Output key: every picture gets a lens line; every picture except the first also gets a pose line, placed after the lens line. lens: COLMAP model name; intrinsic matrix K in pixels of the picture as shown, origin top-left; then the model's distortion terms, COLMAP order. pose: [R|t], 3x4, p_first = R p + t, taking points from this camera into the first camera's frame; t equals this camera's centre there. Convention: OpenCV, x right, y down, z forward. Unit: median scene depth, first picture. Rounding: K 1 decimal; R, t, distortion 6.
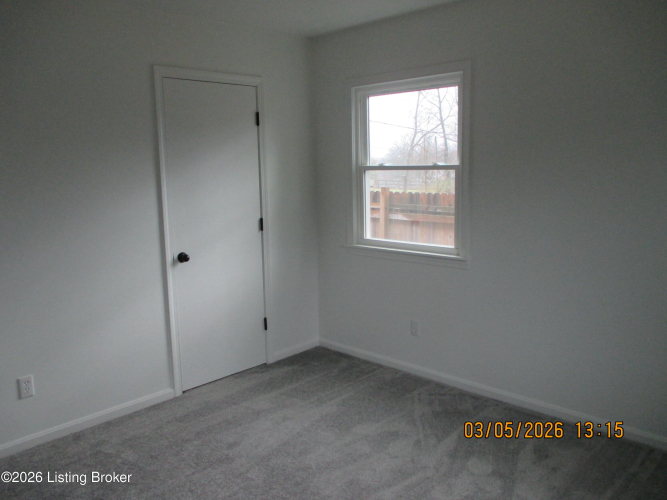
lens RADIAL K [[549.7, 0, 333.7], [0, 549.7, 251.7], [0, 0, 1]] dist [-0.027055, 0.005596]
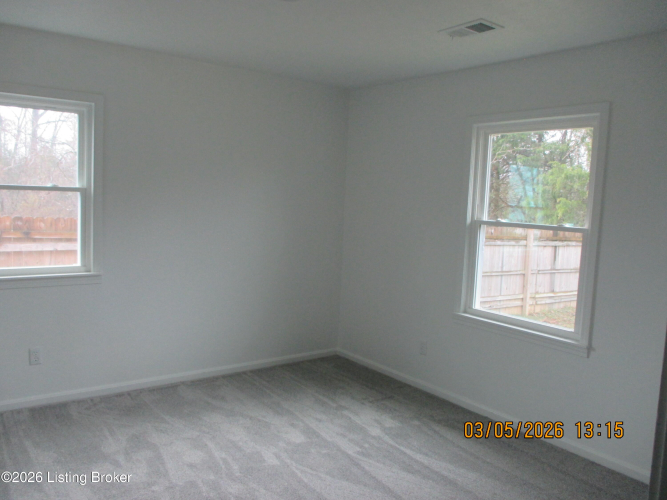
lens RADIAL K [[549.7, 0, 334.1], [0, 549.7, 248.5], [0, 0, 1]] dist [-0.027055, 0.005596]
pose [[0.157273, -0.068613, 0.985169, -0.750566], [0.109126, 0.992682, 0.051716, -0.041197], [-0.981507, 0.099374, 0.163610, 0.354644]]
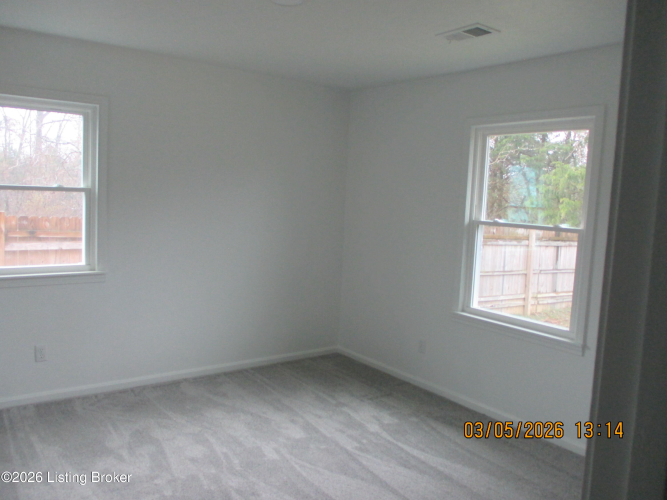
lens RADIAL K [[549.7, 0, 335.6], [0, 549.7, 250.4], [0, 0, 1]] dist [-0.027055, 0.005596]
pose [[0.161977, -0.072184, 0.984151, -0.767394], [0.107381, 0.992688, 0.055137, -0.041251], [-0.980935, 0.096749, 0.168544, 0.343424]]
